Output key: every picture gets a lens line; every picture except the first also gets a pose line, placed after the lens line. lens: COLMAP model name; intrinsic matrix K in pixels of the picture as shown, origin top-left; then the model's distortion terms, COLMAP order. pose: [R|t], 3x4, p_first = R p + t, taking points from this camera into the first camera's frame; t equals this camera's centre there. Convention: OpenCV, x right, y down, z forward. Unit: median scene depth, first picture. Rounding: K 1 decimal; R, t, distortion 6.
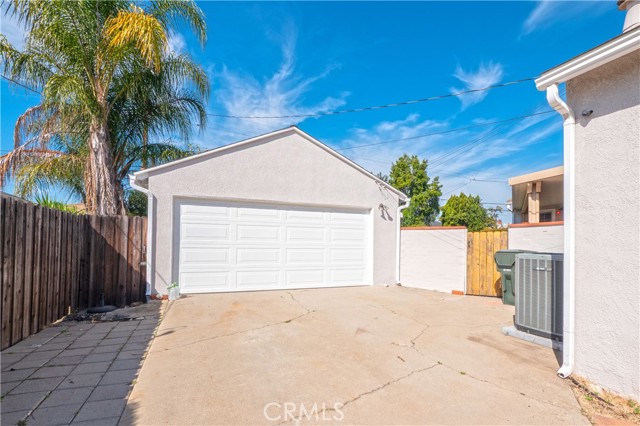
lens RADIAL K [[276.6, 0, 321.9], [0, 276.6, 241.3], [0, 0, 1]] dist [-0.000266, 0.000016]
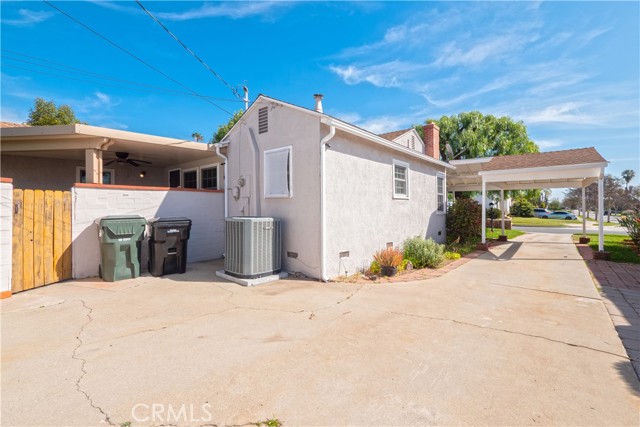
lens RADIAL K [[280.9, 0, 320.8], [0, 280.9, 209.6], [0, 0, 1]] dist [-0.001305, -0.000213]
pose [[-0.426659, -0.017506, 0.904243, -0.560451], [-0.018476, 0.999773, 0.010637, -0.012906], [-0.904224, -0.012169, -0.426885, 1.245501]]
